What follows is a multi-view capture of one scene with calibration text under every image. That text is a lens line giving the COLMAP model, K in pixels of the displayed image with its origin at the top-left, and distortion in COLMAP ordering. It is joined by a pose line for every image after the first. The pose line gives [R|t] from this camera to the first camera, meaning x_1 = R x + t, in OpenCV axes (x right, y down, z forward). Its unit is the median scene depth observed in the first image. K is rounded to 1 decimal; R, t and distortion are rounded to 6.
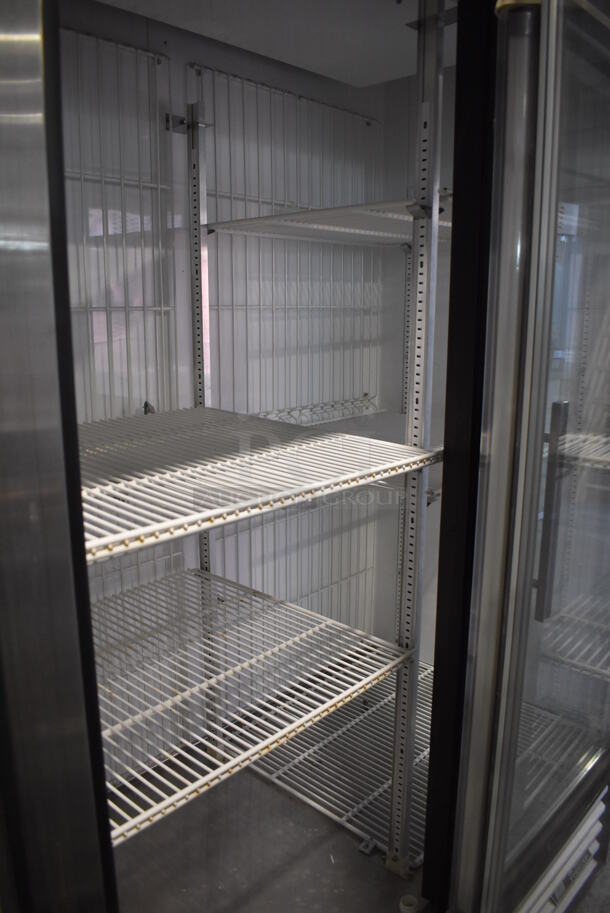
lens RADIAL K [[719.9, 0, 305.0], [0, 719.9, 456.5], [0, 0, 1]] dist [-0.075566, 0.000240]
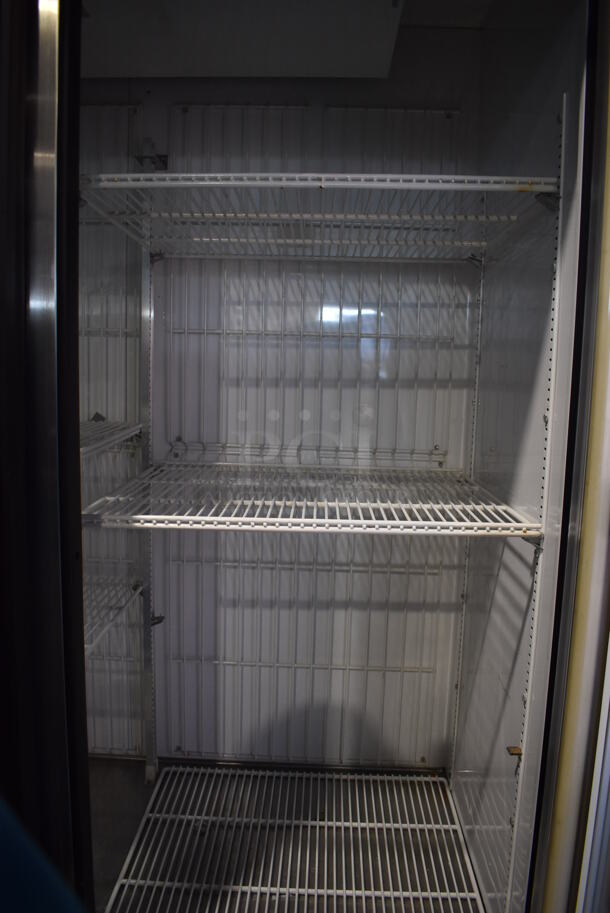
lens RADIAL K [[719.9, 0, 305.0], [0, 719.9, 456.5], [0, 0, 1]] dist [-0.075566, 0.000240]
pose [[0.645047, 0.110018, -0.756181, 0.748988], [-0.187278, 0.982162, -0.016857, -0.044547], [0.740838, 0.152490, 0.654145, 0.468341]]
